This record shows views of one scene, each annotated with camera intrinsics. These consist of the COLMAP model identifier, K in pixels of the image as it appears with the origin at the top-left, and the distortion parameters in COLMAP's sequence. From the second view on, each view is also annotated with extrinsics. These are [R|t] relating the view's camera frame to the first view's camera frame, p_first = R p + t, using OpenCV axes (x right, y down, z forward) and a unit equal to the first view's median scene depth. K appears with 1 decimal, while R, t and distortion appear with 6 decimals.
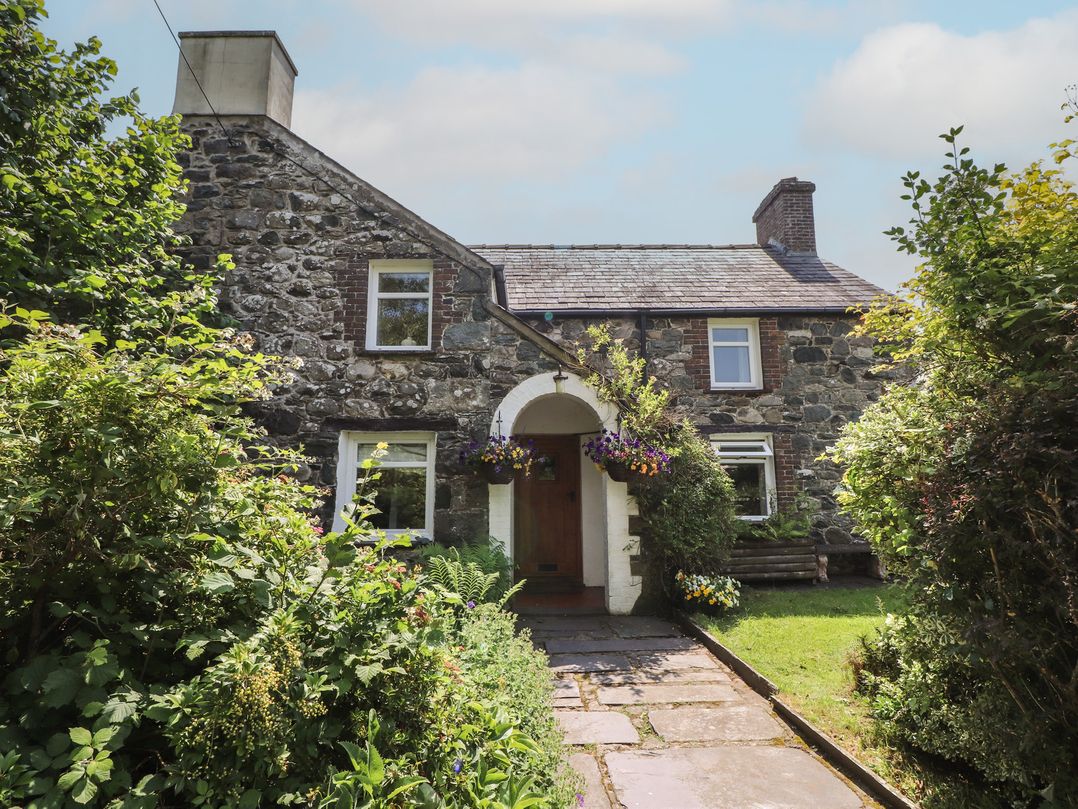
lens RADIAL K [[560.5, 0, 540.0], [0, 560.5, 397.8], [0, 0, 1]] dist [0.000090, -0.012964]
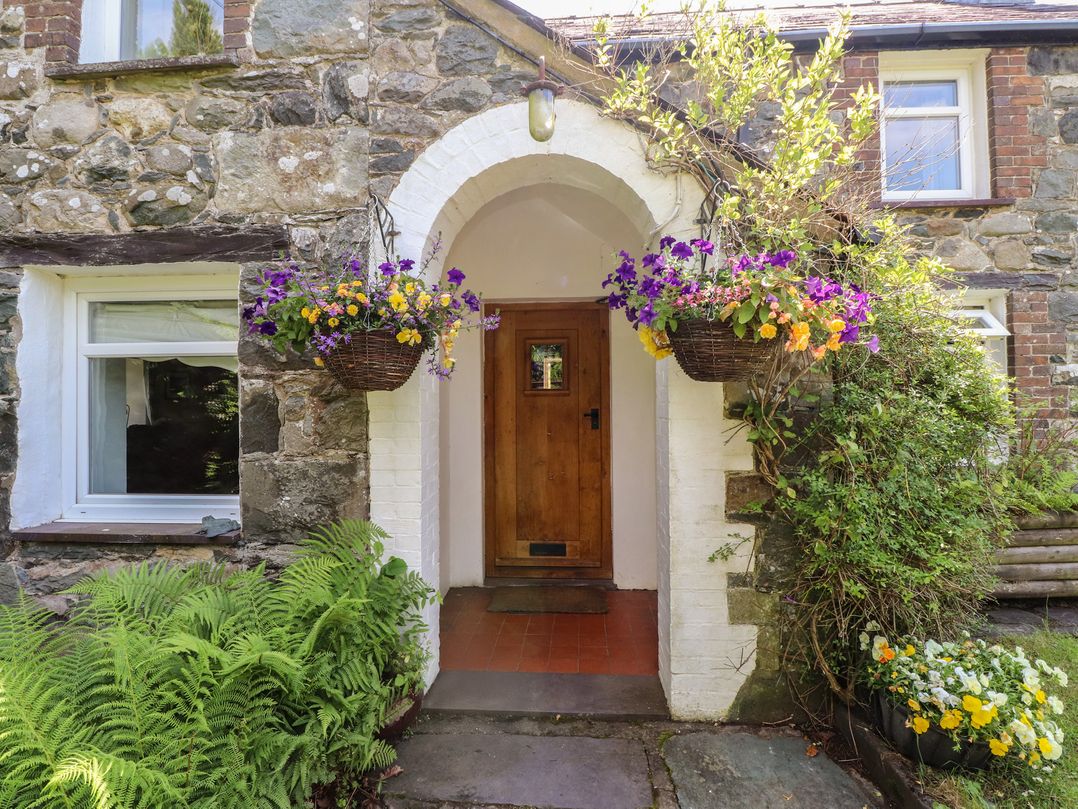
lens RADIAL K [[560.5, 0, 540.0], [0, 560.5, 397.8], [0, 0, 1]] dist [0.000090, -0.012964]
pose [[0.996928, -0.003370, -0.078248, 0.059263], [0.014584, 0.989588, 0.143189, 0.099591], [0.076951, -0.143891, 0.986597, 0.595055]]
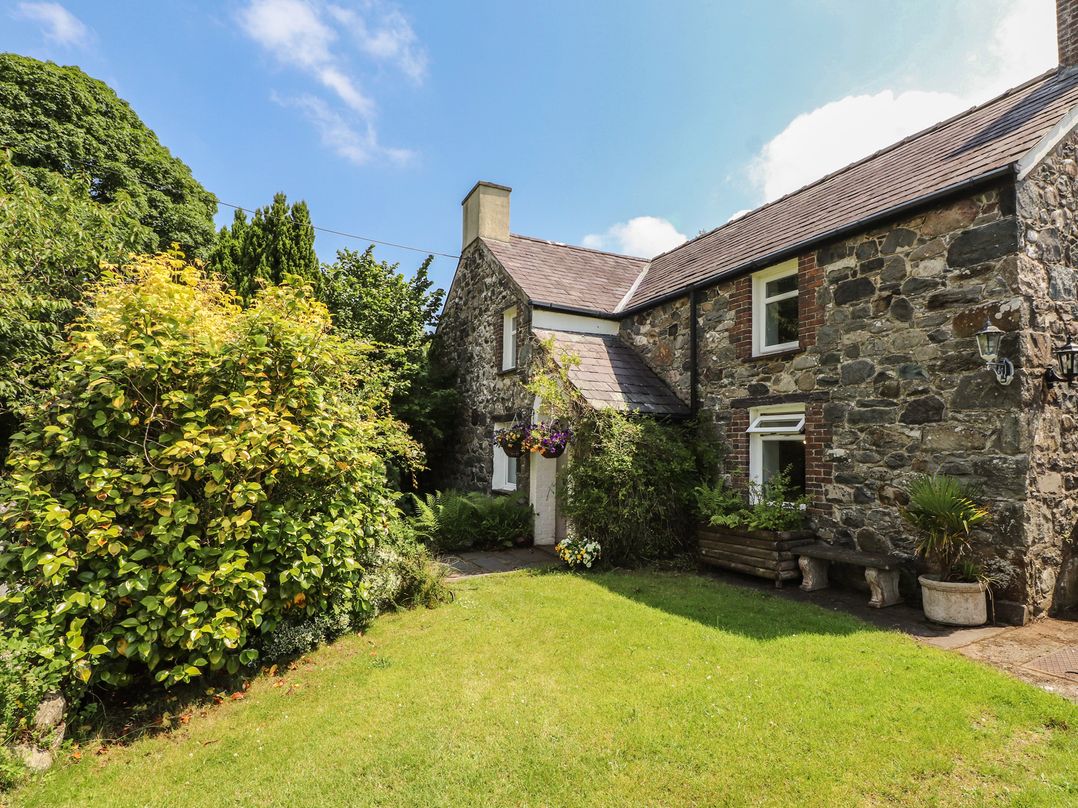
lens RADIAL K [[597.1, 0, 540.5], [0, 597.1, 417.3], [0, 0, 1]] dist [-0.002688, -0.015392]
pose [[0.413392, -0.035744, -0.909851, 1.278543], [0.124248, 0.992097, 0.017477, 0.026872], [0.902036, -0.120272, 0.414566, 0.381252]]
